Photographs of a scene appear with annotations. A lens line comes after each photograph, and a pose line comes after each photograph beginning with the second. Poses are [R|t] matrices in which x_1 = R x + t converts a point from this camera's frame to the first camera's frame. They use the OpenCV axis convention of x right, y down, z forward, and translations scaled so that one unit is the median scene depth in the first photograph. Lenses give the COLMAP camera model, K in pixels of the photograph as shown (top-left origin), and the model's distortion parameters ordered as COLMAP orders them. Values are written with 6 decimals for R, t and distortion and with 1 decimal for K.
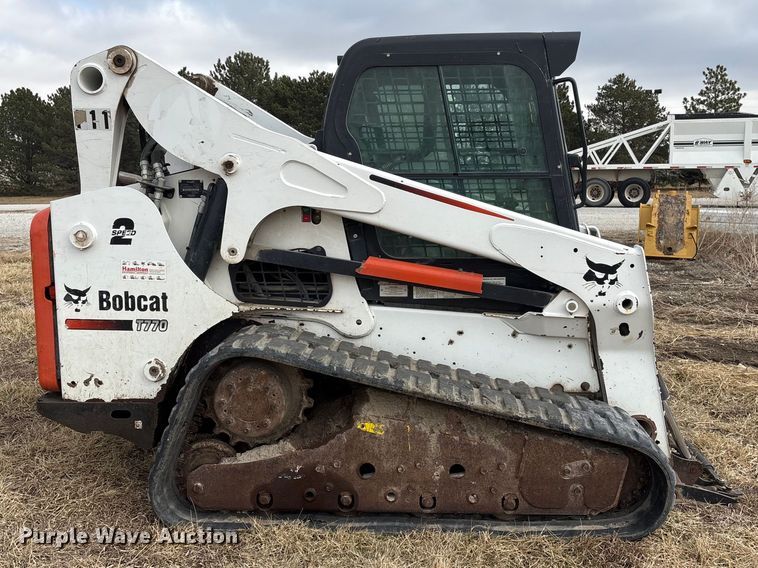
lens RADIAL K [[791.9, 0, 399.9], [0, 791.9, 263.1], [0, 0, 1]] dist [0.139860, -0.401766]
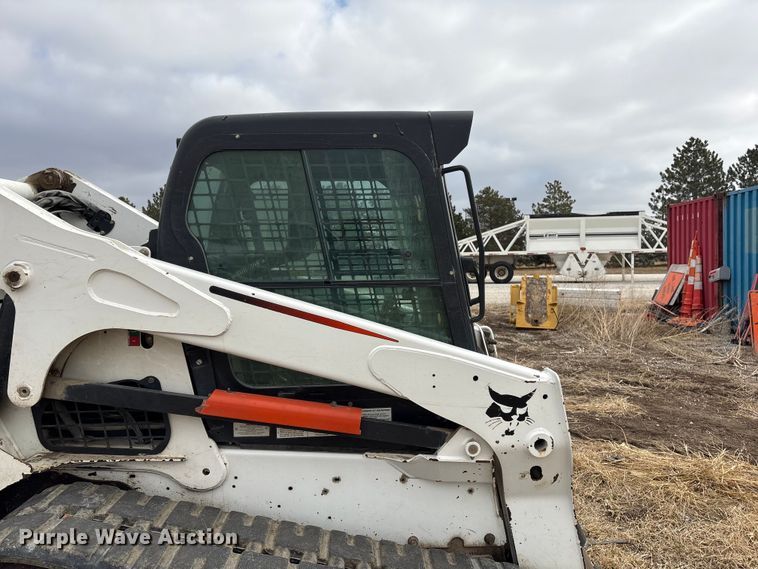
lens RADIAL K [[572.6, 0, 379.7], [0, 572.6, 286.4], [0, 0, 1]] dist [0.069946, -0.088686]
pose [[0.996727, -0.012132, 0.079930, 0.078915], [0.017013, 0.998013, -0.060671, -0.073425], [-0.079035, 0.061832, 0.994952, 0.423203]]
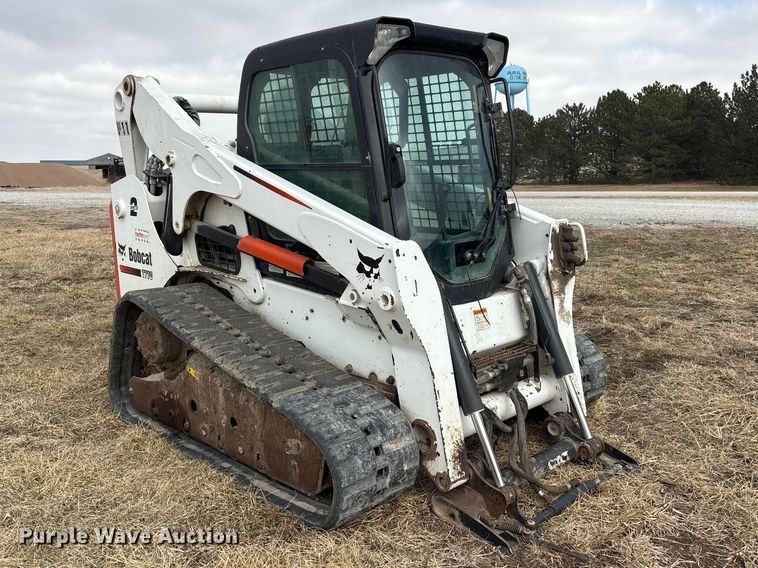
lens RADIAL K [[723.5, 0, 382.2], [0, 723.5, 279.2], [0, 0, 1]] dist [0.109822, -0.240471]
pose [[0.717279, 0.102116, -0.689263, 0.868553], [-0.071196, 0.994766, 0.073287, -0.037589], [0.693140, -0.003494, 0.720795, 0.361095]]
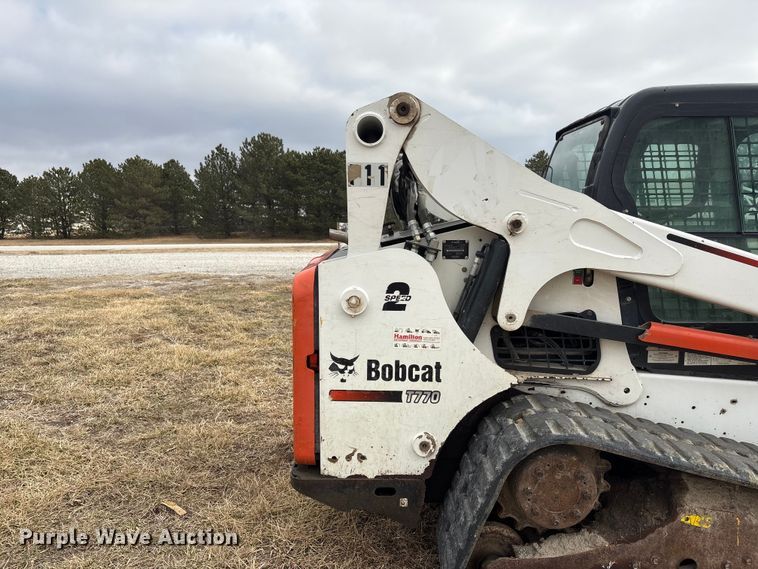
lens RADIAL K [[572.6, 0, 379.7], [0, 572.6, 286.4], [0, 0, 1]] dist [0.069946, -0.088686]
pose [[0.999824, 0.000485, 0.018773, -0.372026], [-0.000465, 0.999999, -0.001042, -0.049662], [-0.018774, 0.001033, 0.999823, 0.333619]]
